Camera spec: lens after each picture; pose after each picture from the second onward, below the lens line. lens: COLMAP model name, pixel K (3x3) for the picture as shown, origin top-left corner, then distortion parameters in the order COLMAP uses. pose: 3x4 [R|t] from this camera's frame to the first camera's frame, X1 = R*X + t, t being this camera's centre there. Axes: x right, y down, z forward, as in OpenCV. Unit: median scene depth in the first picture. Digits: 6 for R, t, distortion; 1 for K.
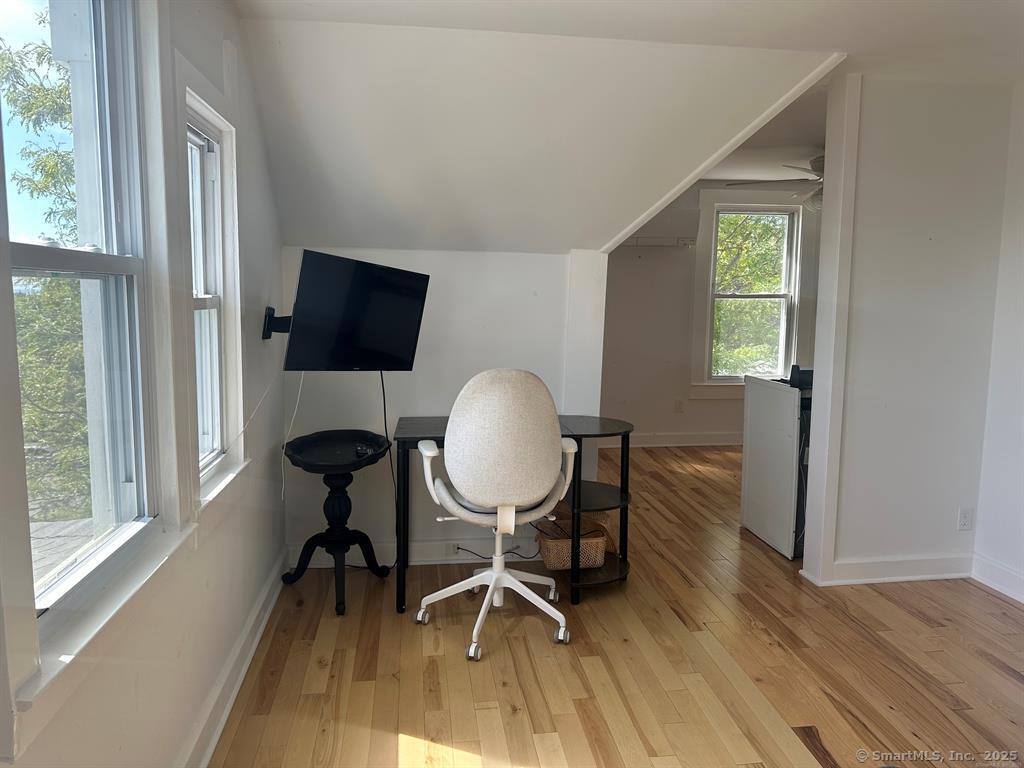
lens RADIAL K [[718.8, 0, 513.6], [0, 718.8, 380.3], [0, 0, 1]] dist [0.026049, -0.041789]
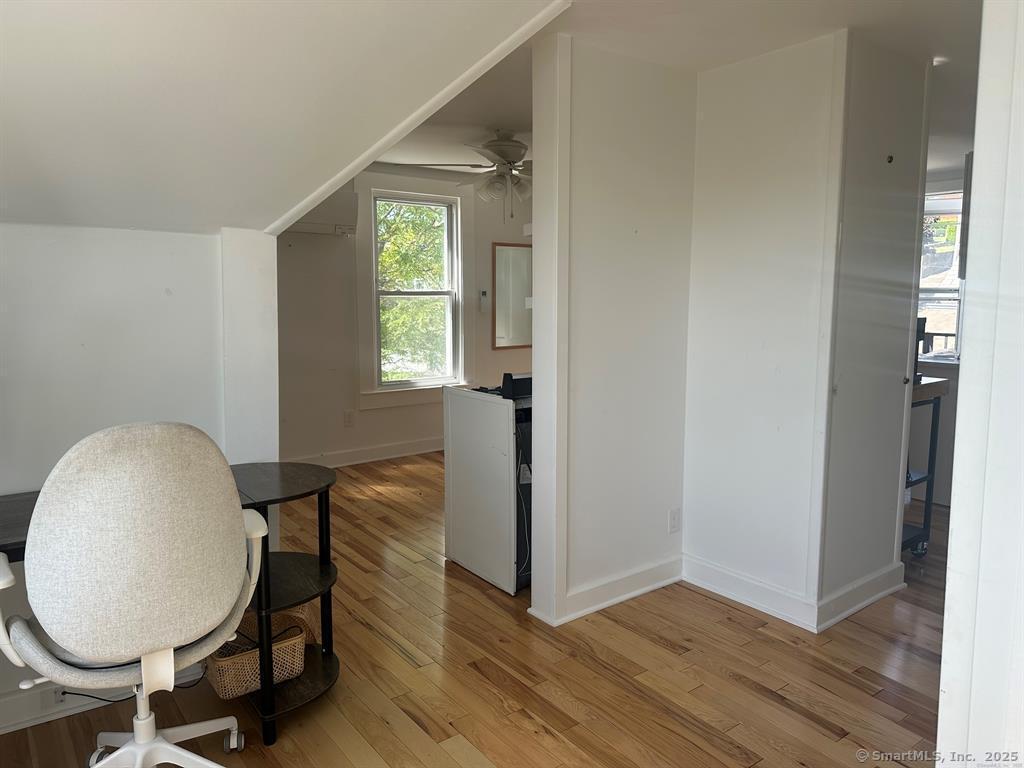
lens RADIAL K [[718.8, 0, 510.0], [0, 718.8, 376.8], [0, 0, 1]] dist [0.026049, -0.041789]
pose [[0.876798, -0.062896, 0.476728, -0.018114], [0.062690, 0.997899, 0.016357, -0.031972], [-0.476755, 0.015544, 0.878899, 0.255804]]
